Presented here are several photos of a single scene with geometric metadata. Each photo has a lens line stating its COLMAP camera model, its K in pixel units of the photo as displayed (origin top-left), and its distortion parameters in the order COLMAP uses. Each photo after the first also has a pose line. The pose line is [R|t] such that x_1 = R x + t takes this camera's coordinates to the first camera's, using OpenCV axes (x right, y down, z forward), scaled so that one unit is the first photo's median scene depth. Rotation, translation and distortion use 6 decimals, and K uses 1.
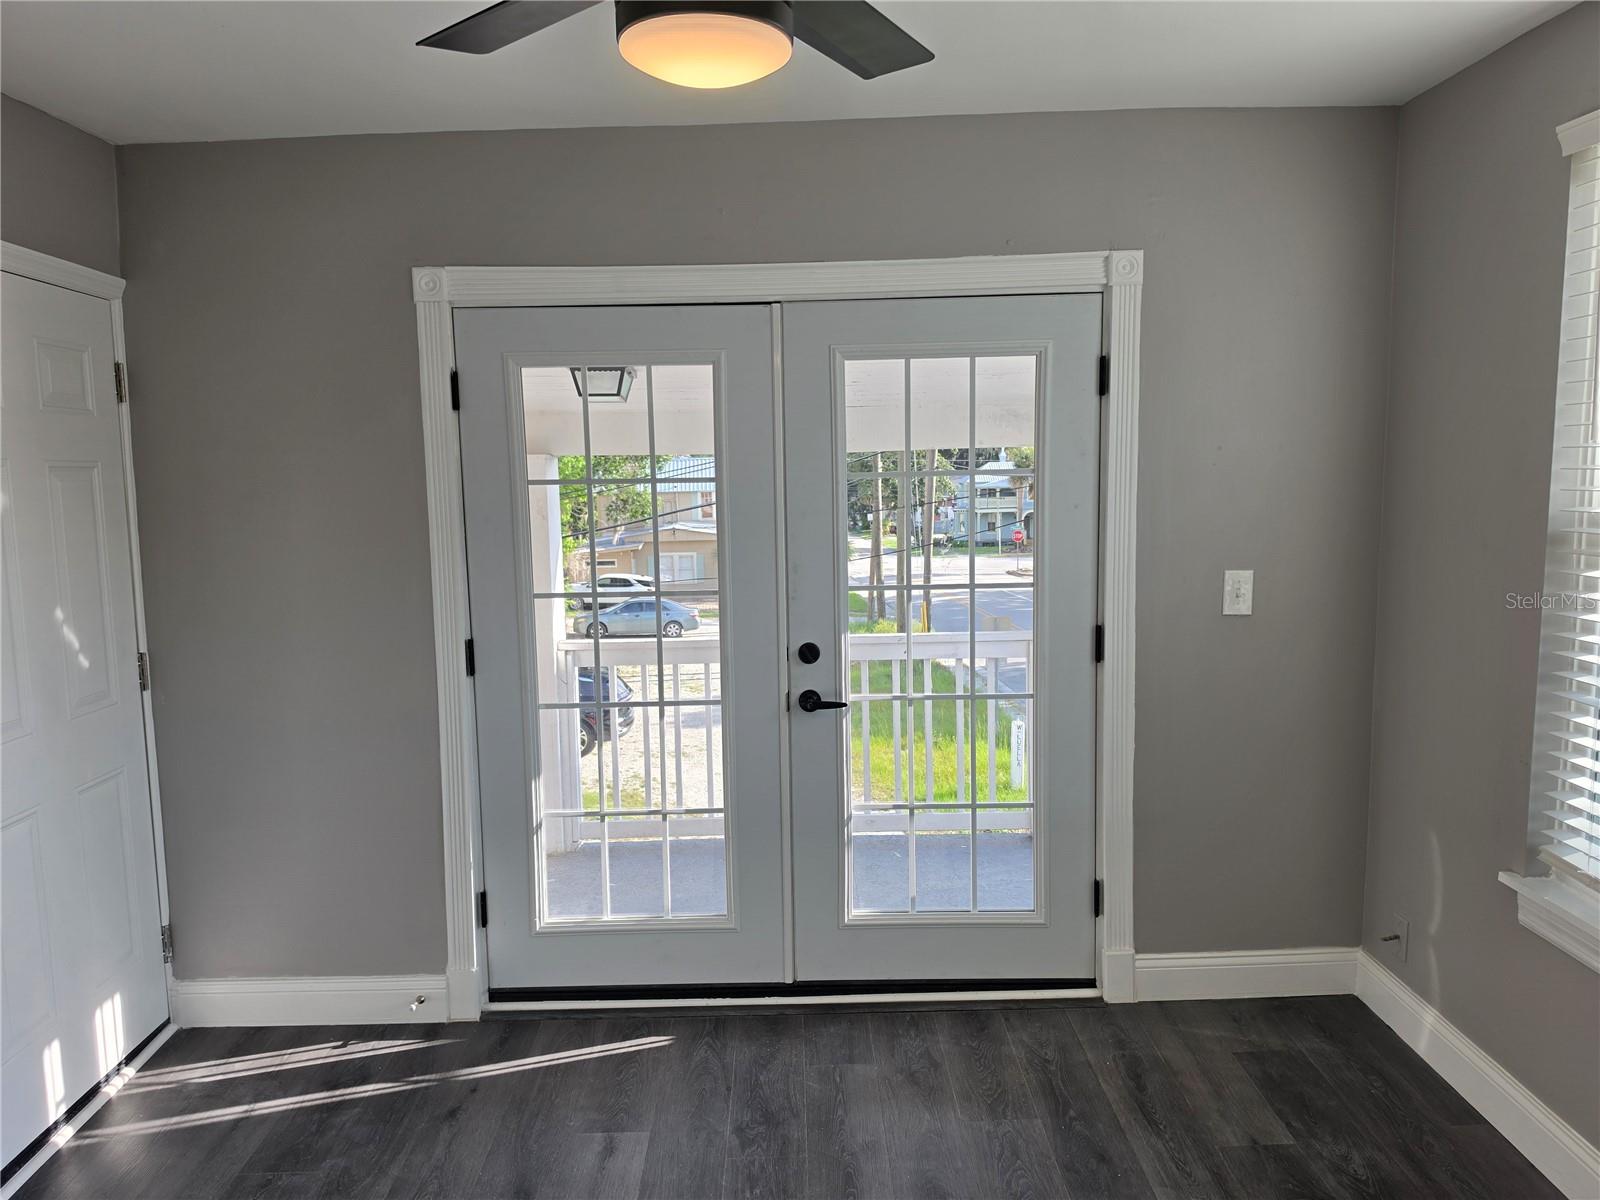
lens RADIAL K [[1100.6, 0, 789.2], [0, 1100.6, 600.5], [0, 0, 1]] dist [0.090416, -0.133625]
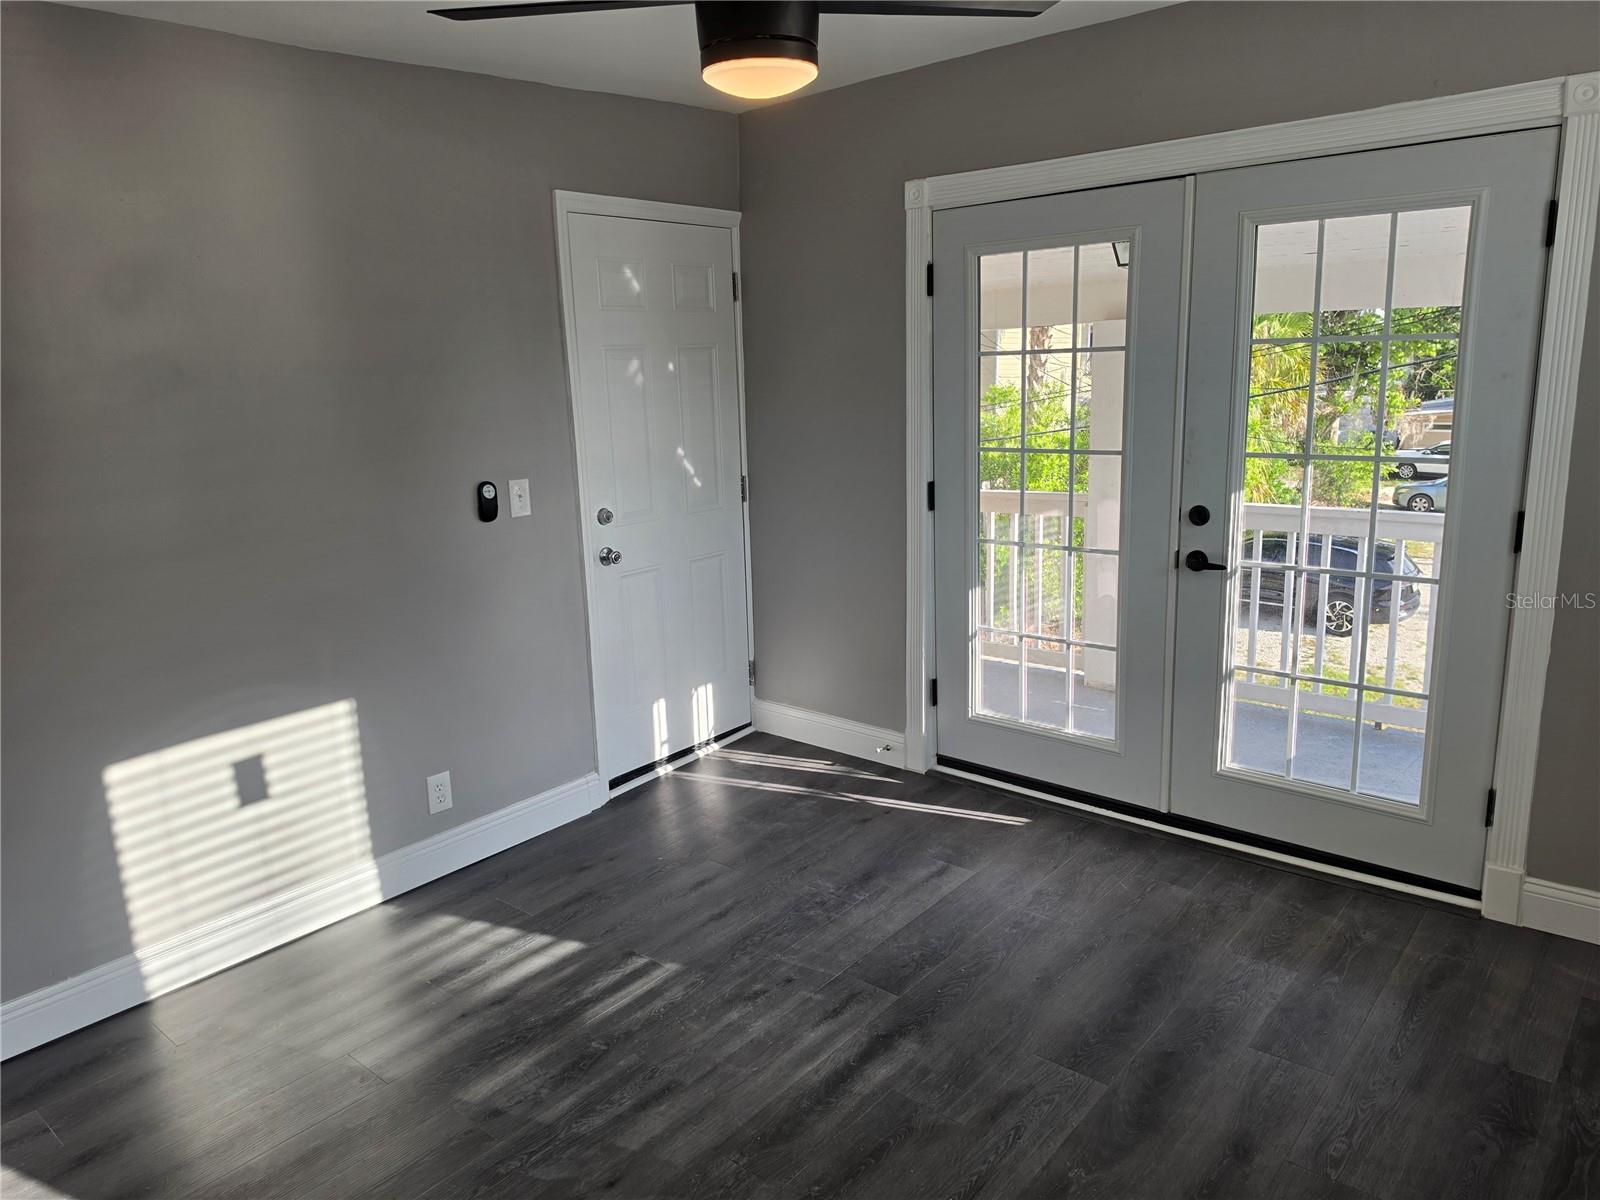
lens RADIAL K [[1097.8, 0, 797.4], [0, 1097.8, 590.7], [0, 0, 1]] dist [0.093398, -0.137044]
pose [[0.755288, 0.131189, -0.642129, 0.421409], [-0.054168, 0.988905, 0.138322, -0.006989], [0.653151, -0.069690, 0.754014, -0.057971]]
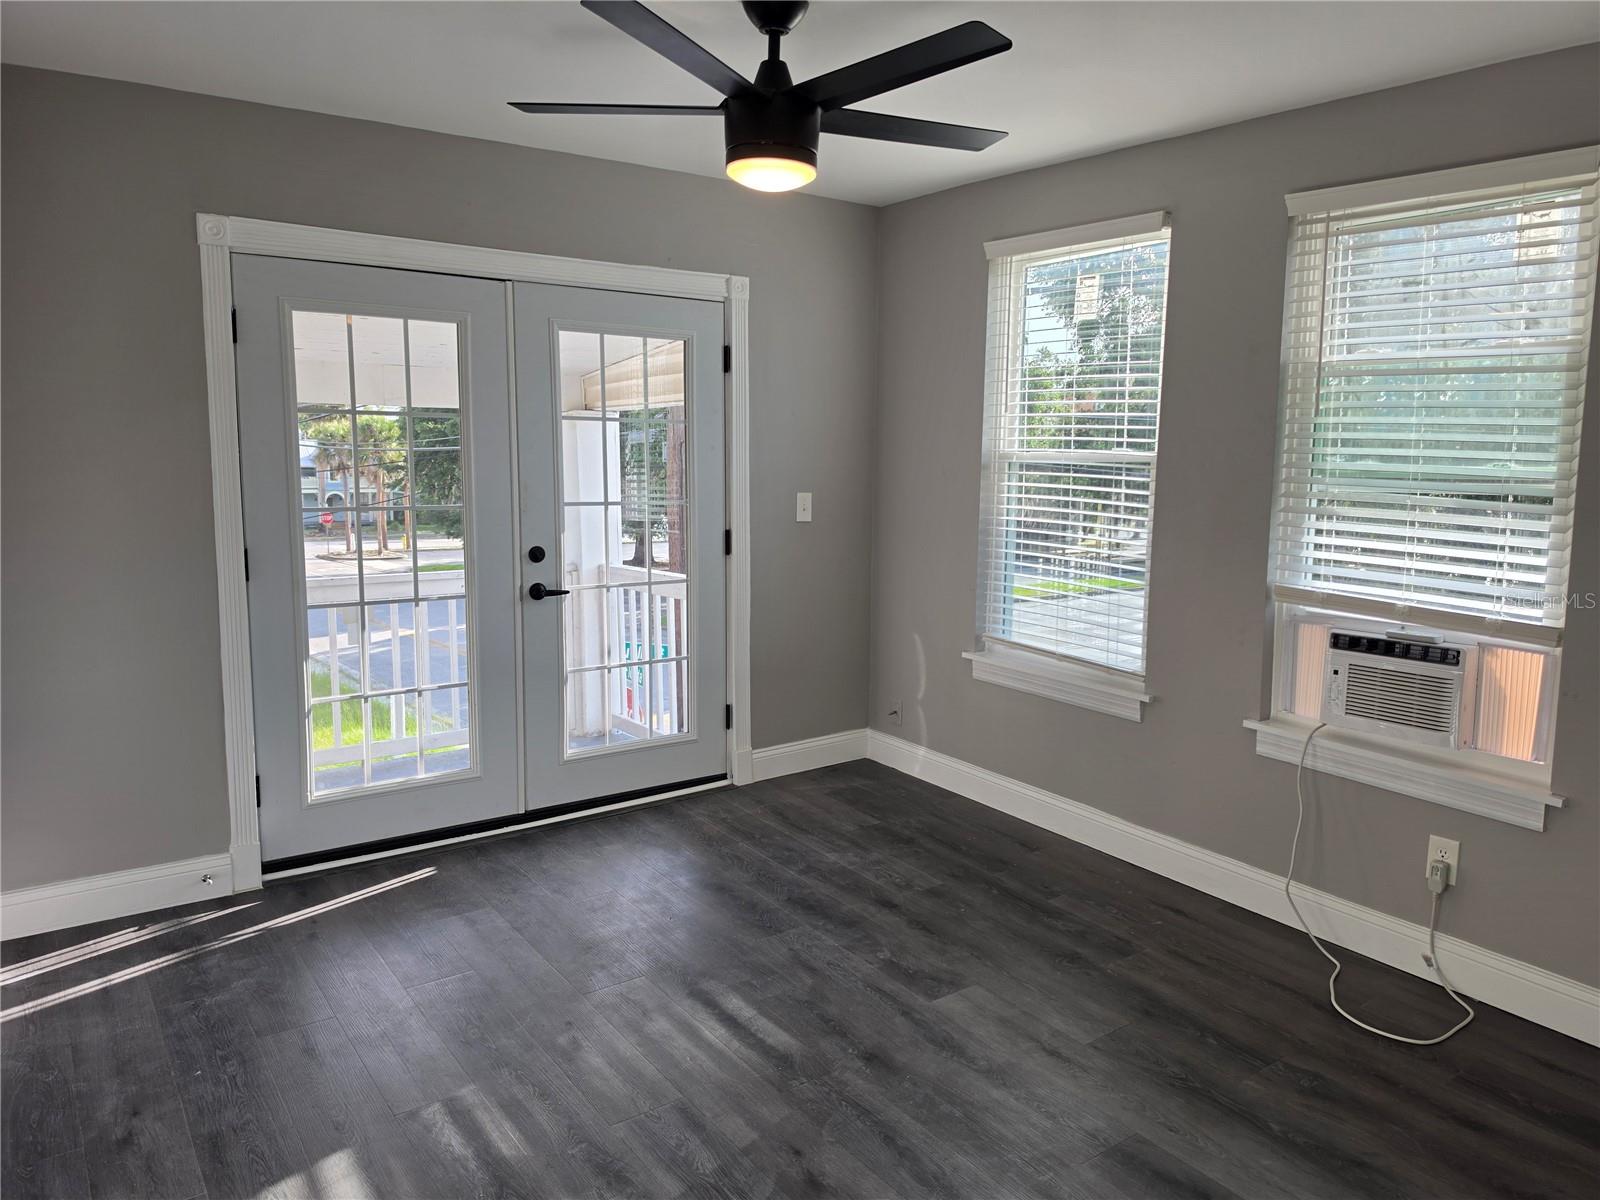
lens RADIAL K [[1097.8, 0, 797.4], [0, 1097.8, 590.7], [0, 0, 1]] dist [0.093398, -0.137044]
pose [[0.815098, -0.045278, 0.577550, -0.488141], [0.042384, 0.998930, 0.018496, 0.080181], [-0.577770, 0.009403, 0.816145, -0.241623]]
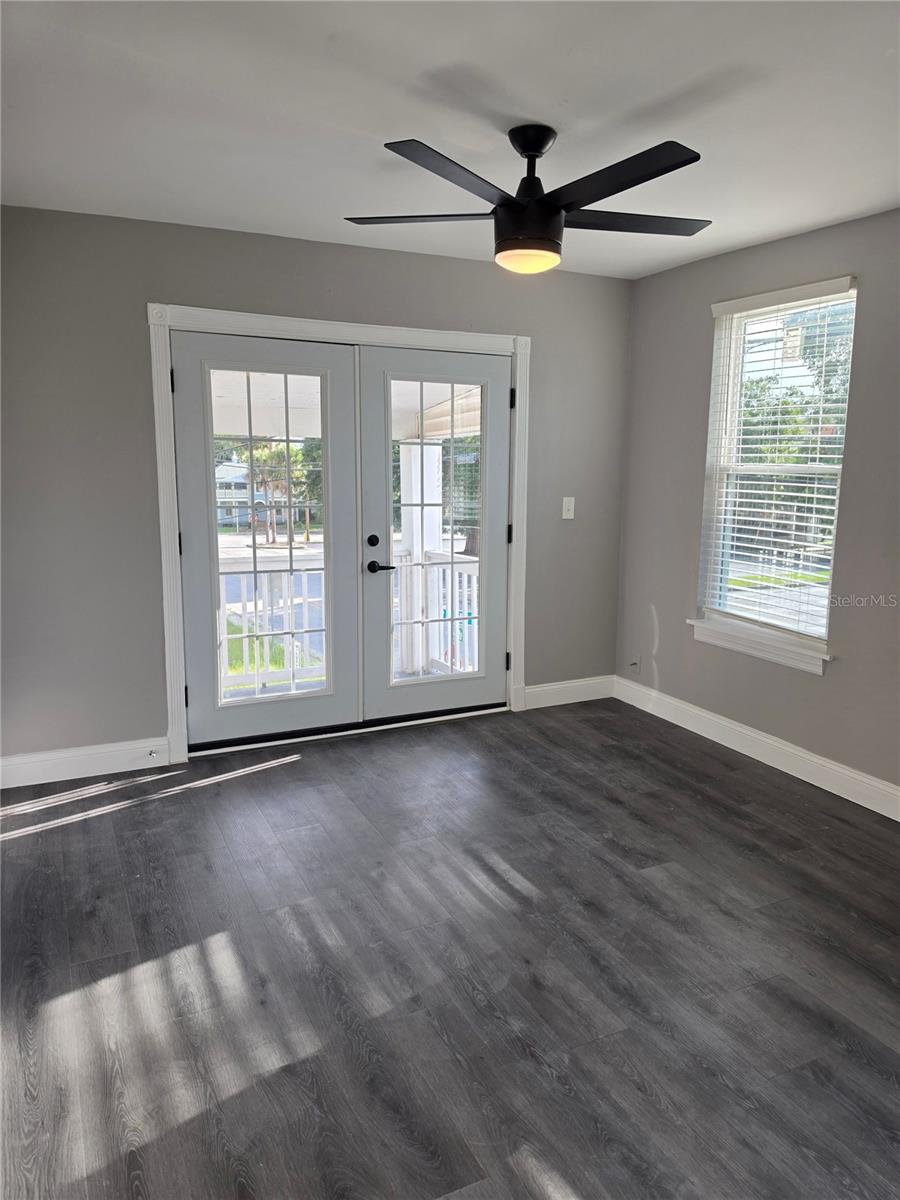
lens RADIAL K [[823.4, 0, 451.9], [0, 823.4, 599.6], [0, 0, 1]] dist [0.093398, -0.137044]
pose [[0.899707, -0.040554, 0.434607, -0.467587], [0.024615, 0.998804, 0.042242, 0.092349], [-0.435800, -0.027308, 0.899629, -0.299025]]
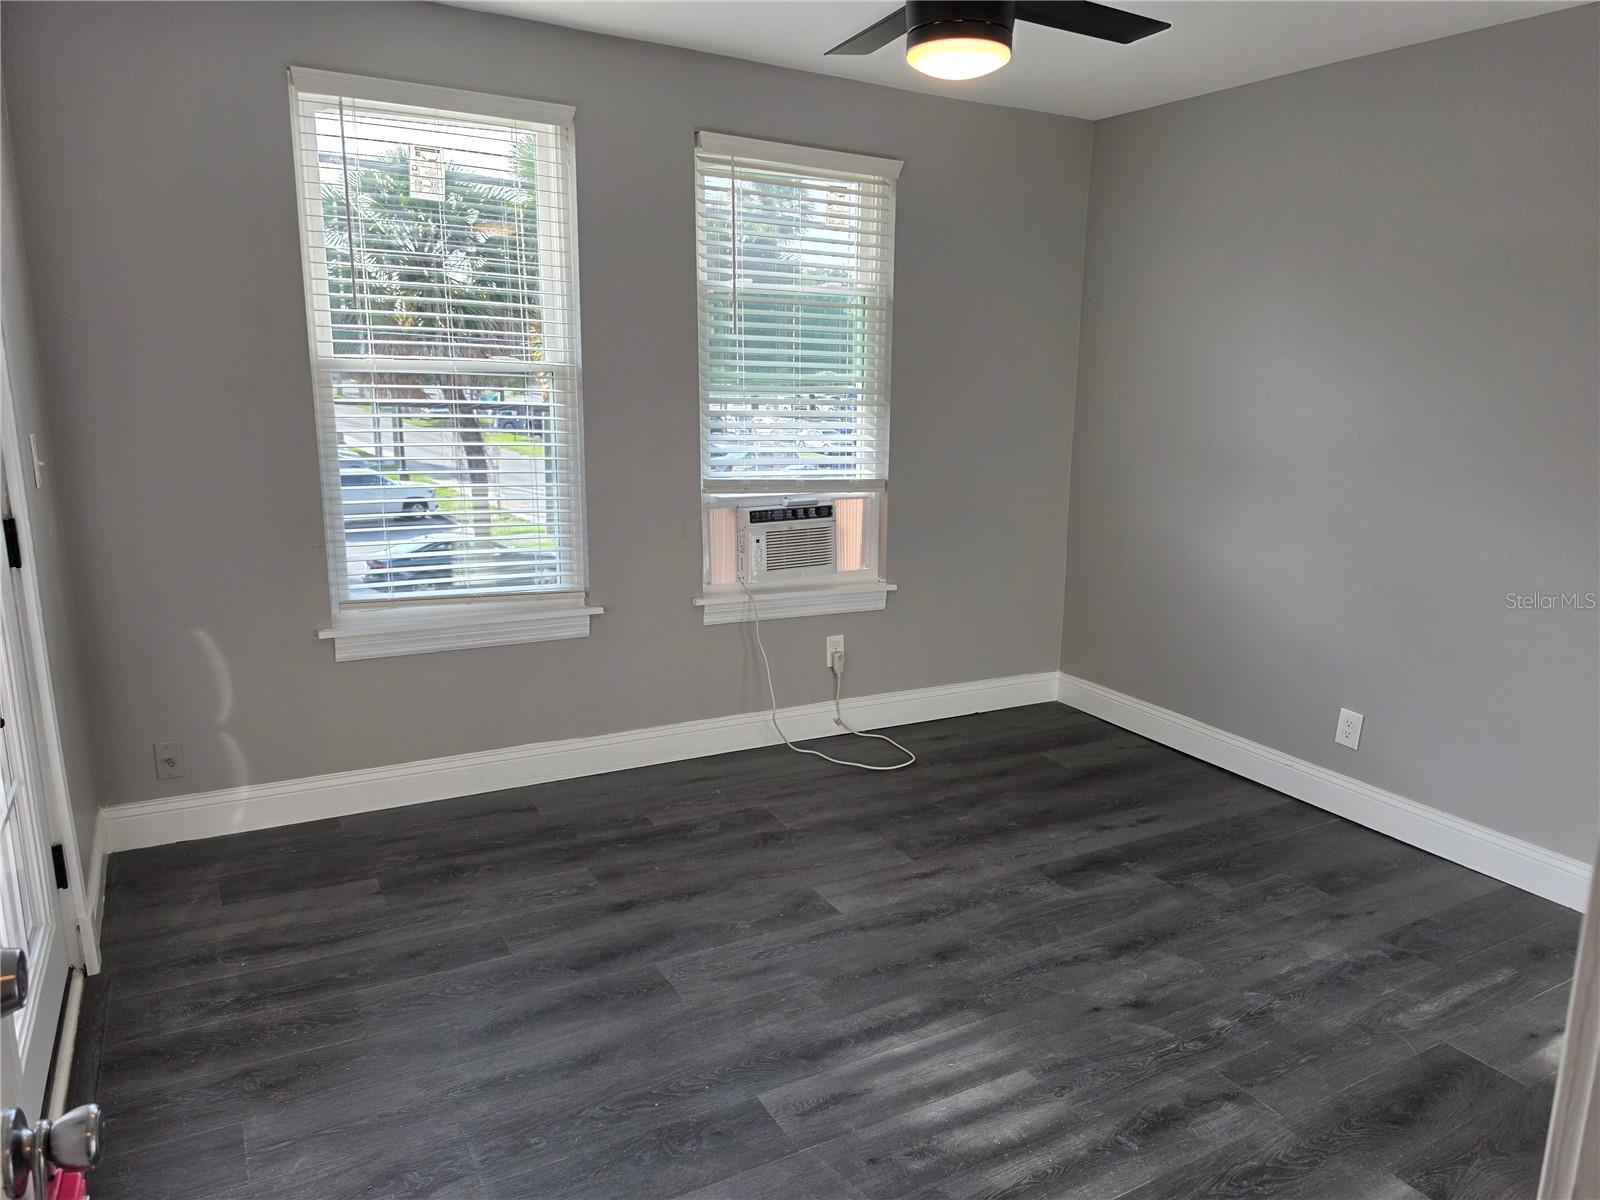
lens RADIAL K [[1098.7, 0, 808.8], [0, 1098.7, 582.4], [0, 0, 1]] dist [0.101733, -0.148431]
pose [[-0.490070, -0.164647, 0.855992, -0.635137], [0.096686, 0.965672, 0.241099, -0.065366], [-0.866304, 0.200918, -0.457328, 0.881427]]
